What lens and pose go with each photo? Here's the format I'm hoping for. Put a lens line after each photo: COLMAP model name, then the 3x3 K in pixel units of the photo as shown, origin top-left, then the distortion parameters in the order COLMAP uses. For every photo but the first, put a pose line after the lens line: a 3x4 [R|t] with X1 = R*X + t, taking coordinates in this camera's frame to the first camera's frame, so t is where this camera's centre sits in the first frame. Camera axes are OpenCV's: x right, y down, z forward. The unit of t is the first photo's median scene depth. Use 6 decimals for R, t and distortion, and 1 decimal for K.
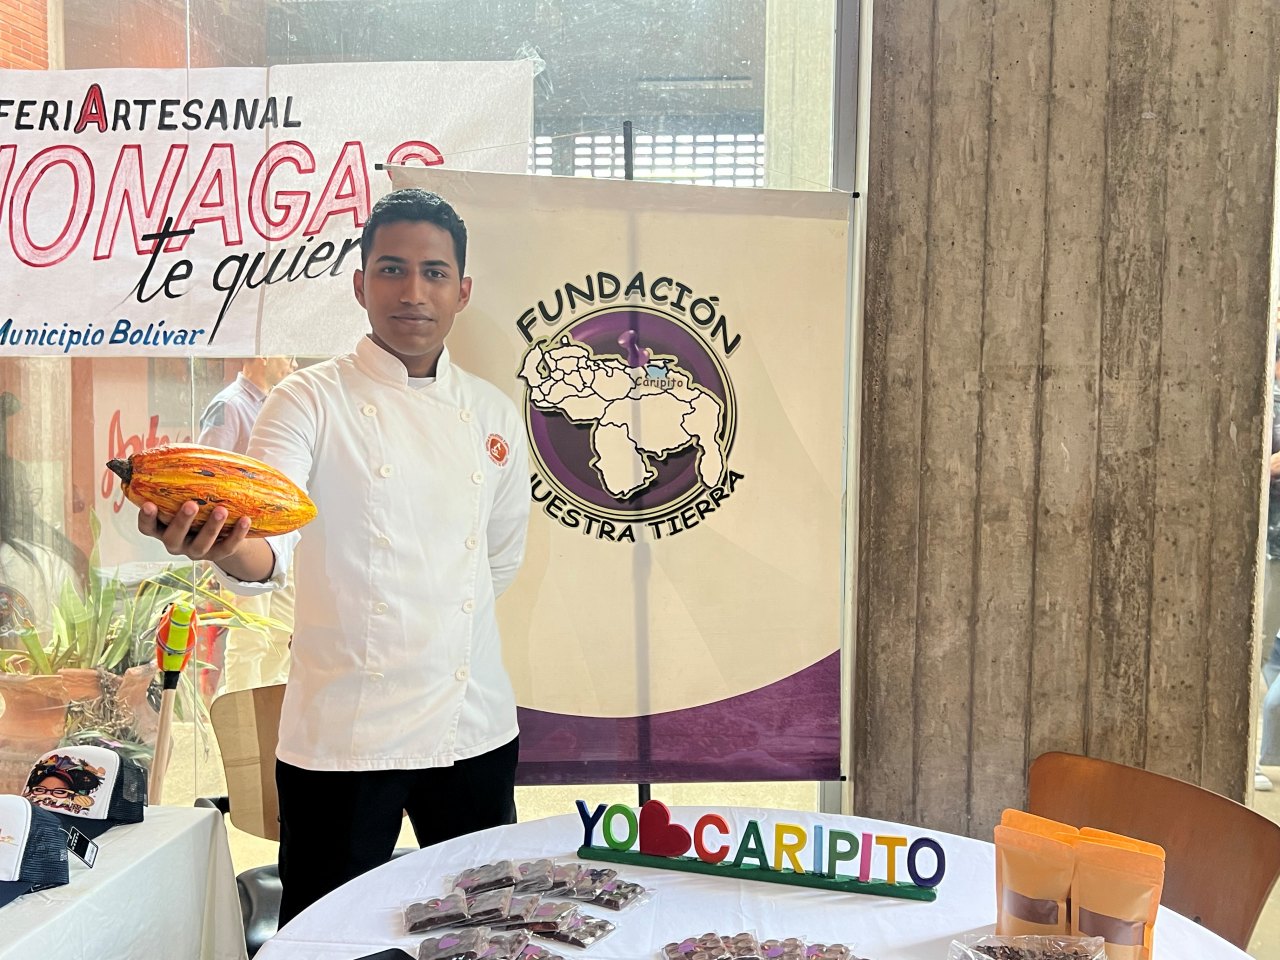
lens RADIAL K [[1191.5, 0, 639.5], [0, 1191.5, 481.5], [0, 0, 1]] dist [0.026890, 0.000000]
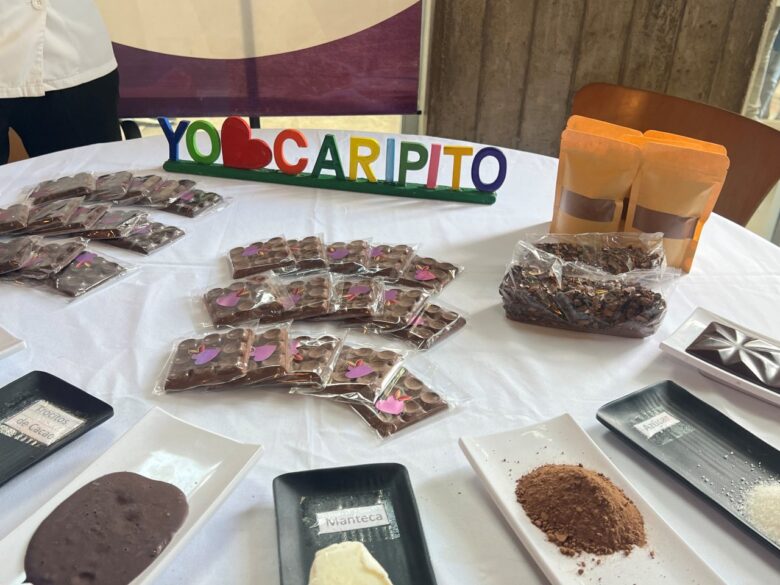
lens RADIAL K [[726.1, 0, 390.7], [0, 726.1, 293.5], [0, 0, 1]] dist [0.026890, 0.000000]
pose [[0.992822, -0.029541, 0.115895, 0.064825], [-0.023825, 0.900748, 0.433689, 0.121510], [-0.117203, -0.433337, 0.893578, 0.335592]]
